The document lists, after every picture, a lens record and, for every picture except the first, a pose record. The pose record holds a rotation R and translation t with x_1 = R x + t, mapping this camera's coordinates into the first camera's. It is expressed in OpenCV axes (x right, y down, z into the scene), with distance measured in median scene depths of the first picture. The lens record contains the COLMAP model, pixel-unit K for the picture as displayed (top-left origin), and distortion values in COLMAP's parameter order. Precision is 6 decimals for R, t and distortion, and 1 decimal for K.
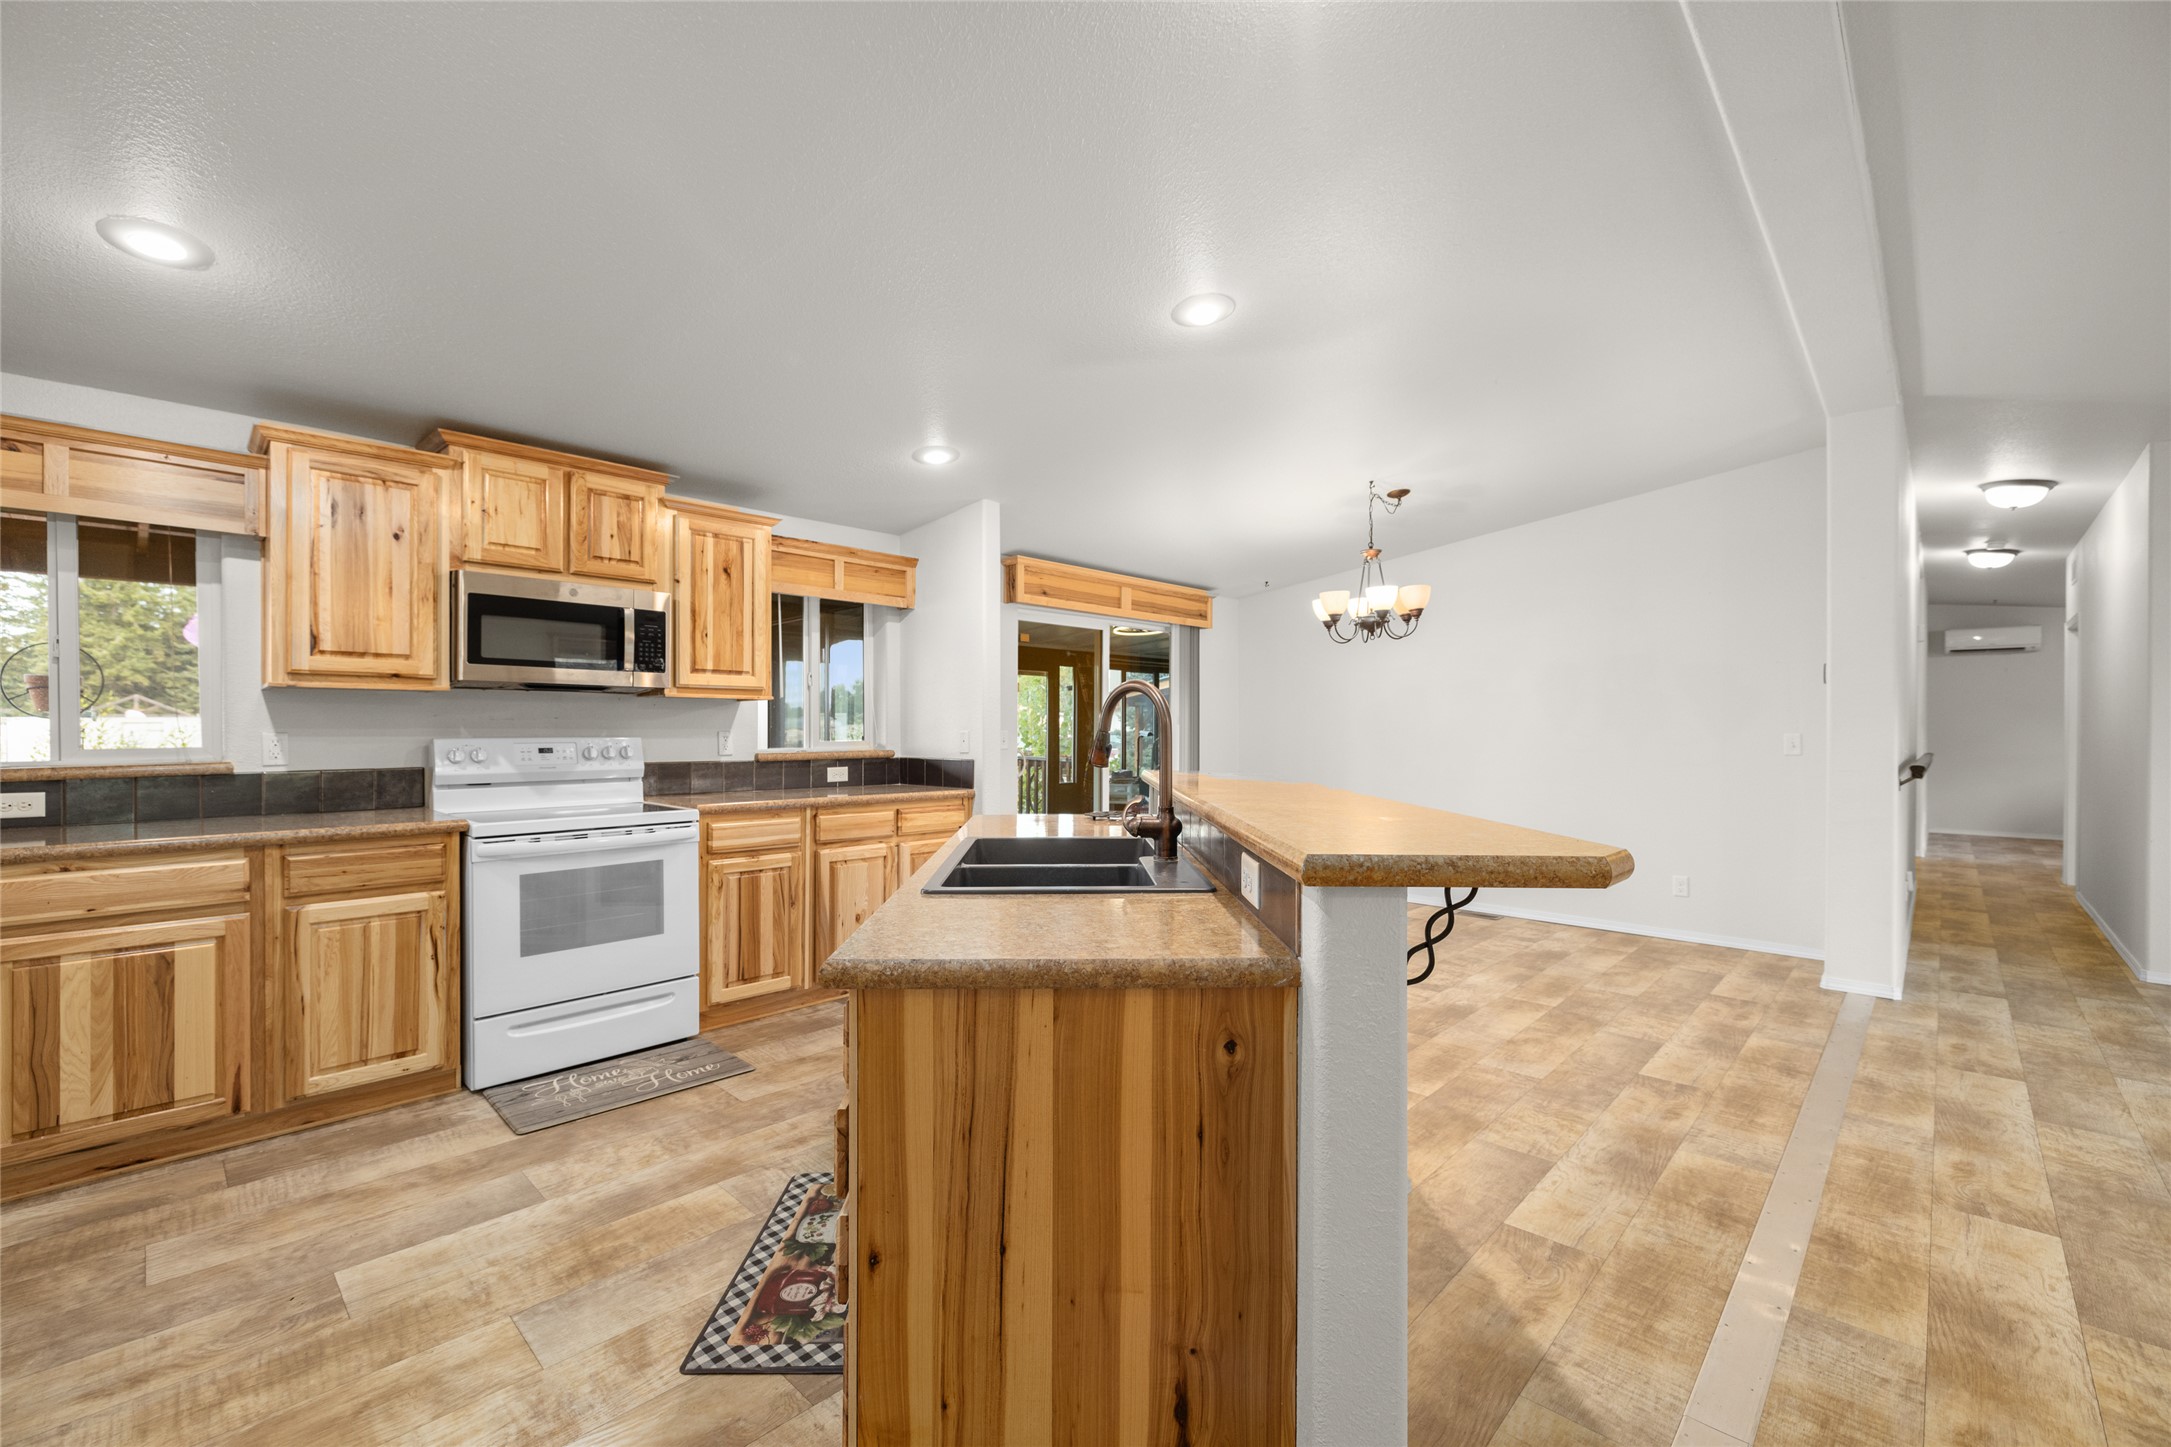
lens RADIAL K [[902.4, 0, 1074.8], [0, 902.4, 736.3], [0, 0, 1]] dist [0.000177, -0.000394]
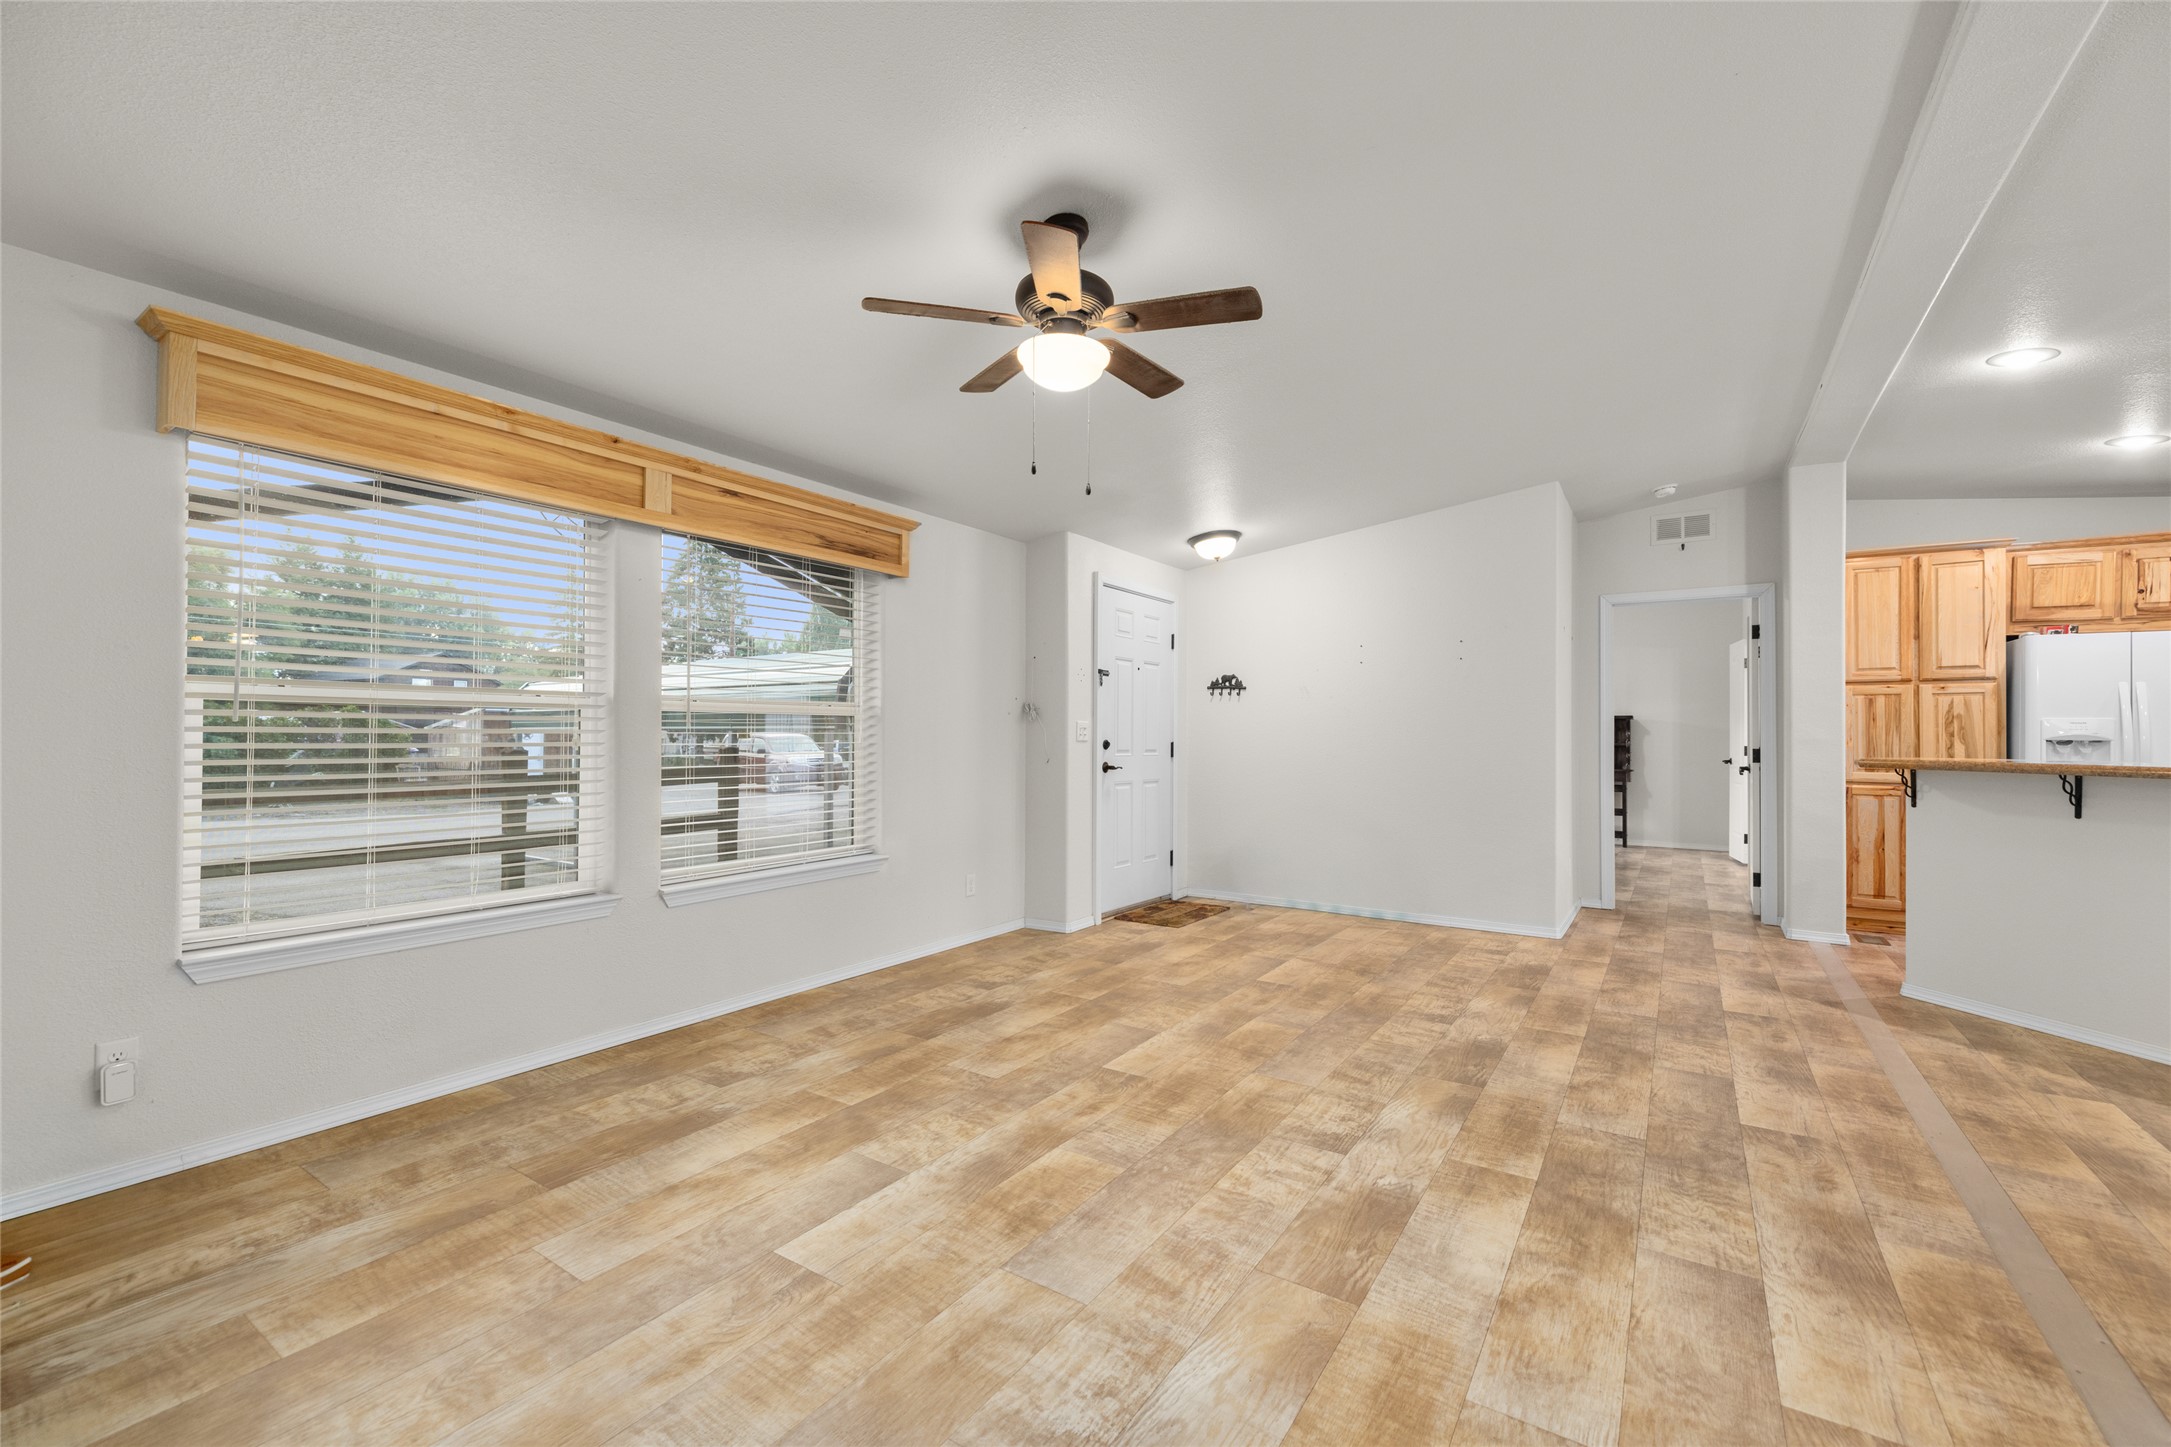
lens RADIAL K [[905.9, 0, 1076.9], [0, 905.9, 728.1], [0, 0, 1]] dist [-0.000296, 0.000351]
pose [[-0.983879, -0.010979, -0.178497, 1.316111], [-0.011574, 0.999930, 0.002297, 0.014371], [0.178460, 0.004326, -0.983938, 1.221950]]
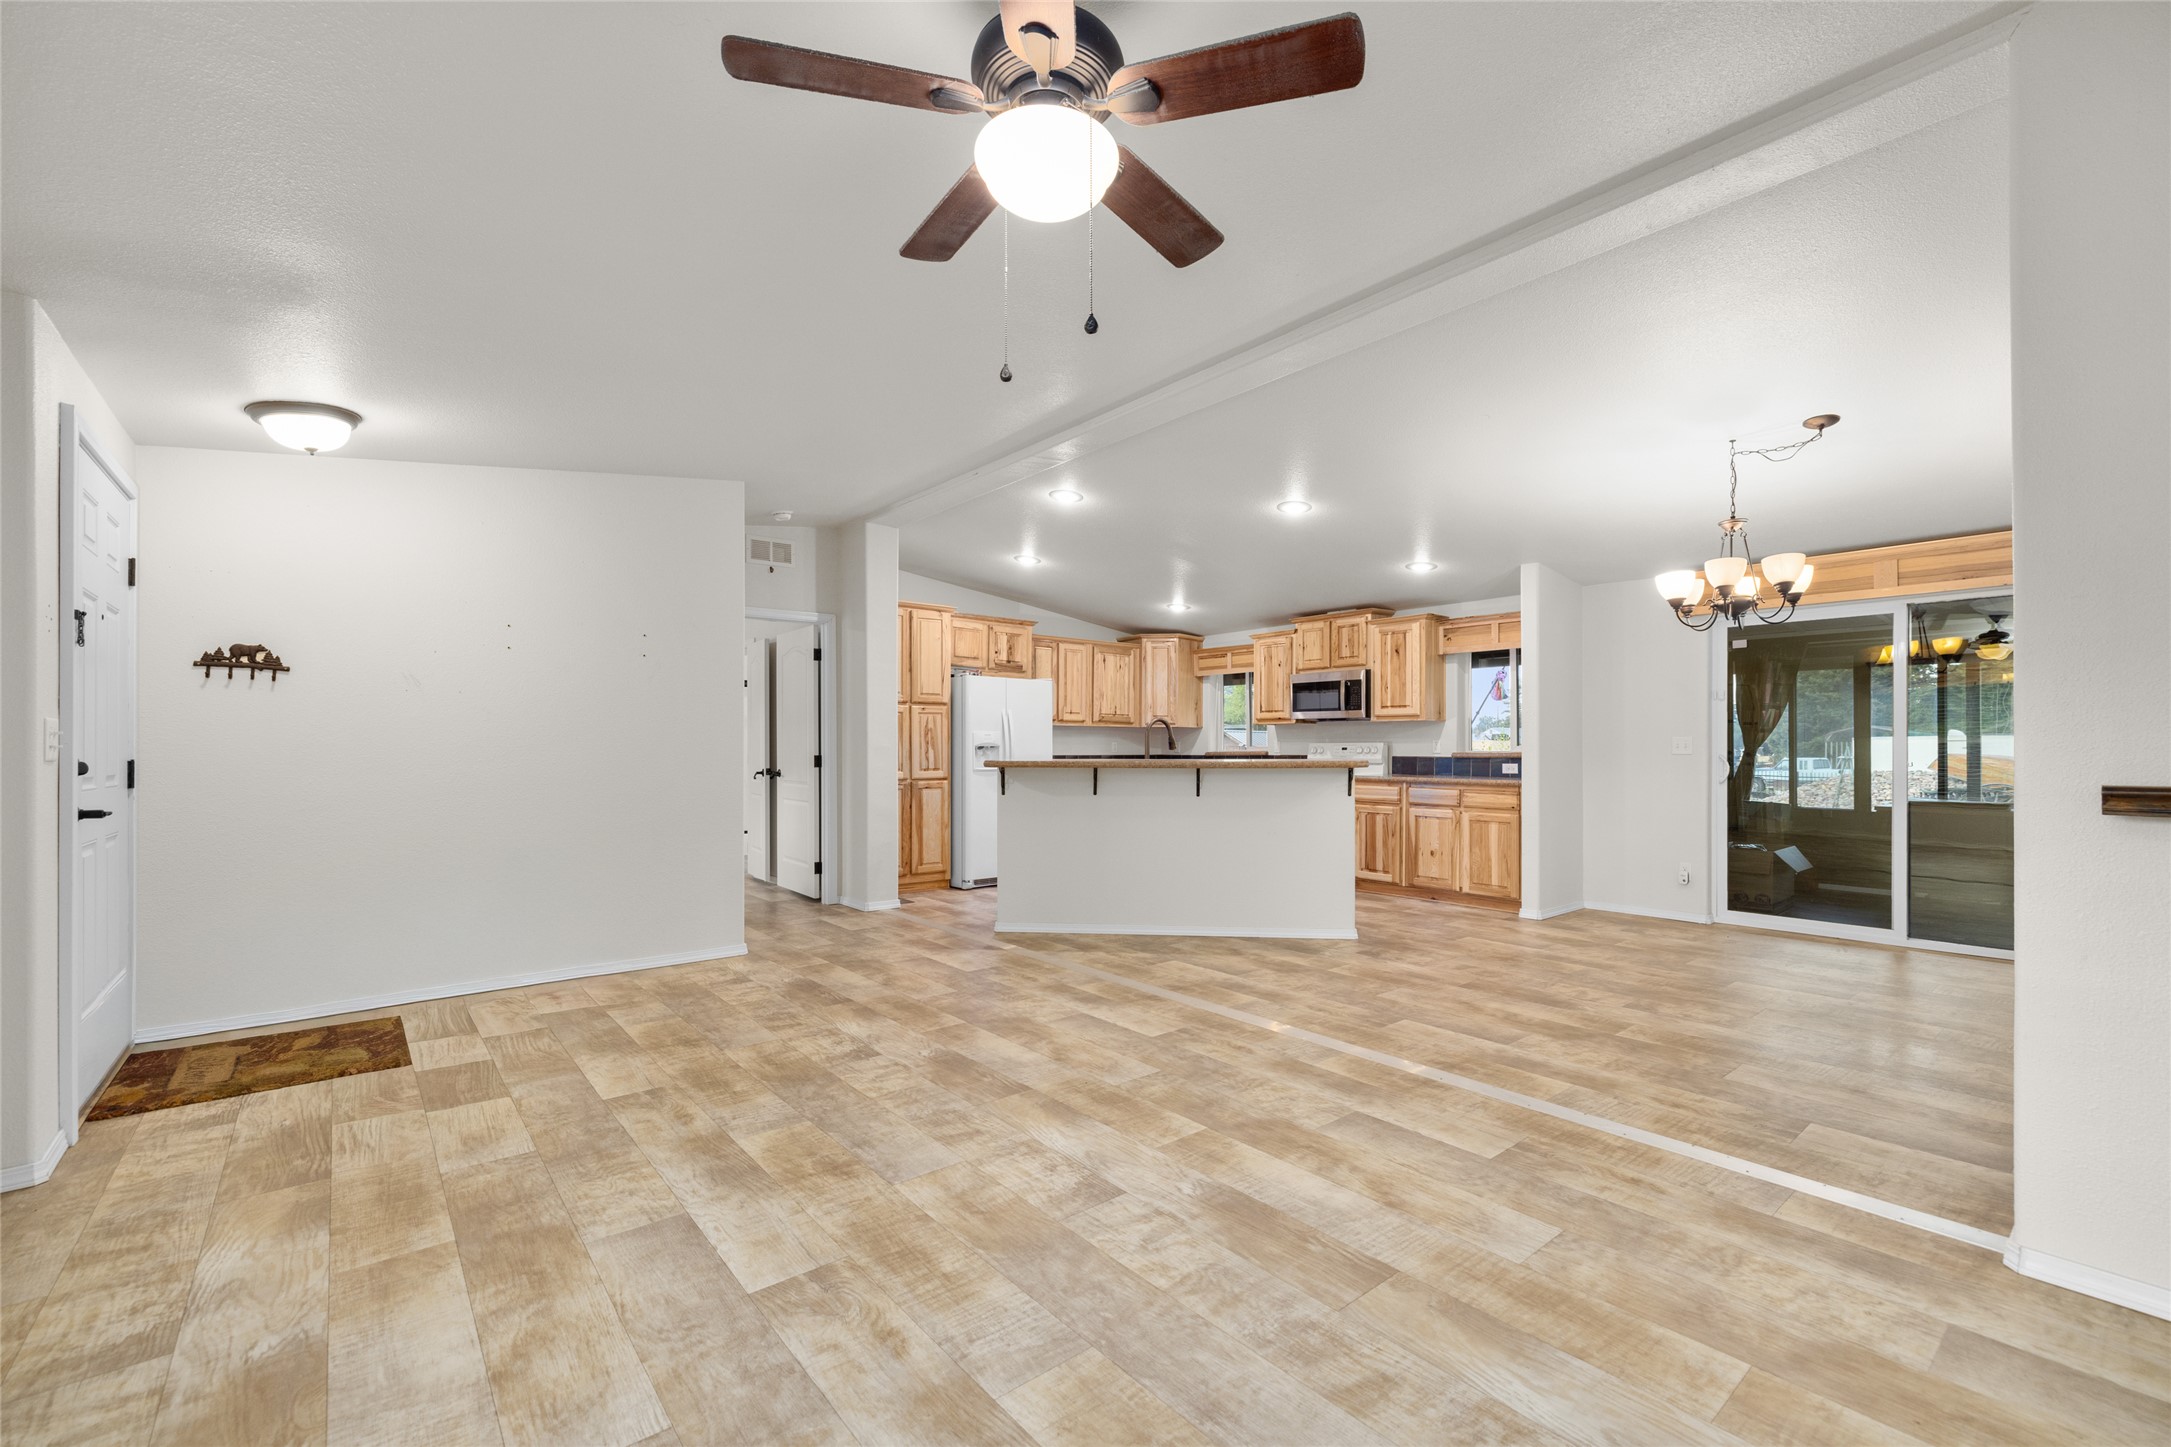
lens RADIAL K [[911.0, 0, 1083.9], [0, 911.0, 744.2], [0, 0, 1]] dist [-0.000405, -0.000079]
pose [[-0.115614, -0.006552, -0.993273, 1.634257], [-0.009679, 0.999938, -0.005469, 0.022588], [0.993247, 0.008982, -0.115671, 0.632616]]
